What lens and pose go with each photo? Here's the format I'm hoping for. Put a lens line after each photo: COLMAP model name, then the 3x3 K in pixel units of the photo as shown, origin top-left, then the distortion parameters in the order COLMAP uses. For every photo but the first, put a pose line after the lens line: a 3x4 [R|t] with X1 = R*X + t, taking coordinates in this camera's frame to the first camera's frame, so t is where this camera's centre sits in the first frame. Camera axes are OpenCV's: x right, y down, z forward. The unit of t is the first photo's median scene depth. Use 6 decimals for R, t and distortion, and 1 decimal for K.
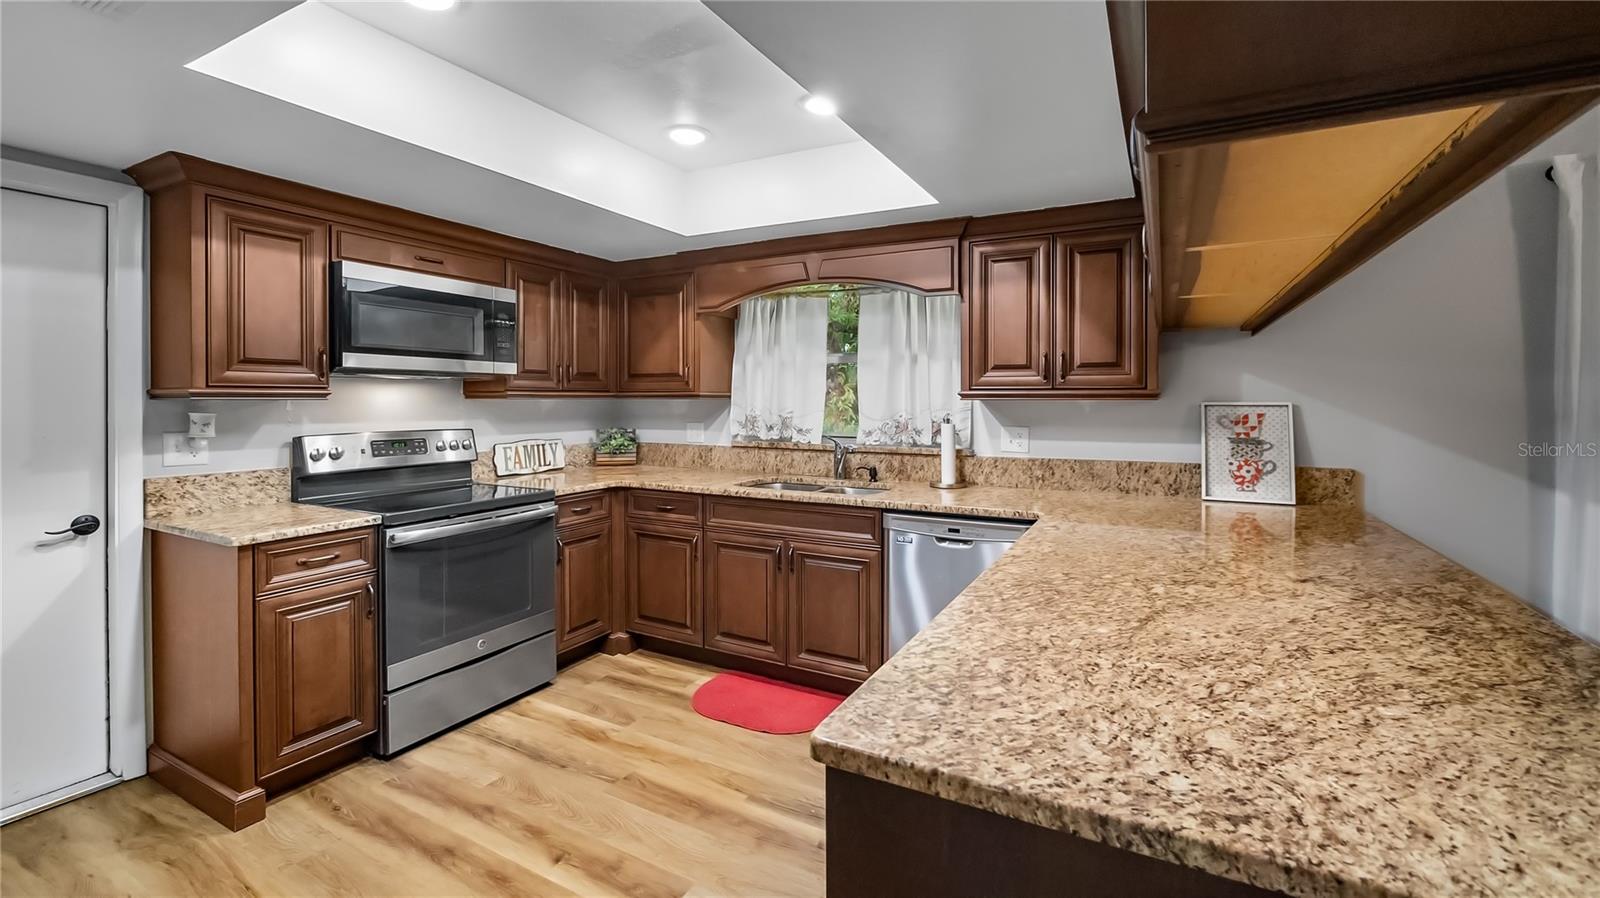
lens RADIAL K [[648.9, 0, 827.4], [0, 648.9, 404.8], [0, 0, 1]] dist [-0.003021, 0.000335]
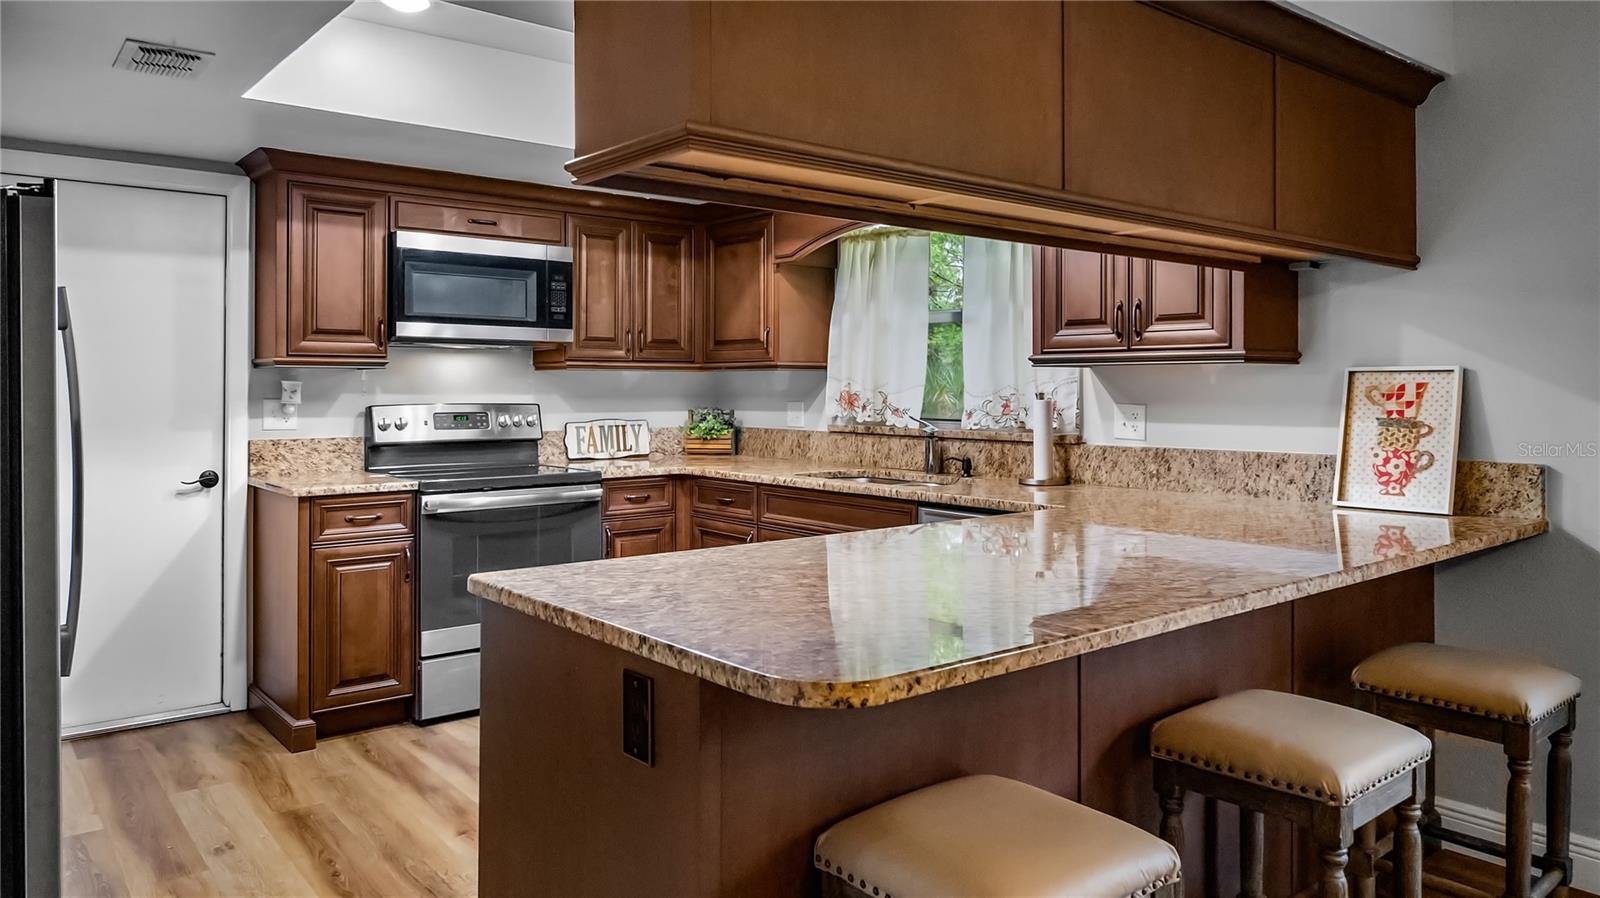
lens RADIAL K [[1066.2, 0, 801.6], [0, 1066.2, 384.5], [0, 0, 1]] dist [0.008634, -0.001177]
pose [[0.919365, 0.002115, -0.393400, 0.480708], [-0.005651, 0.999953, -0.007830, 0.026319], [0.393365, 0.009422, 0.919334, -0.277717]]
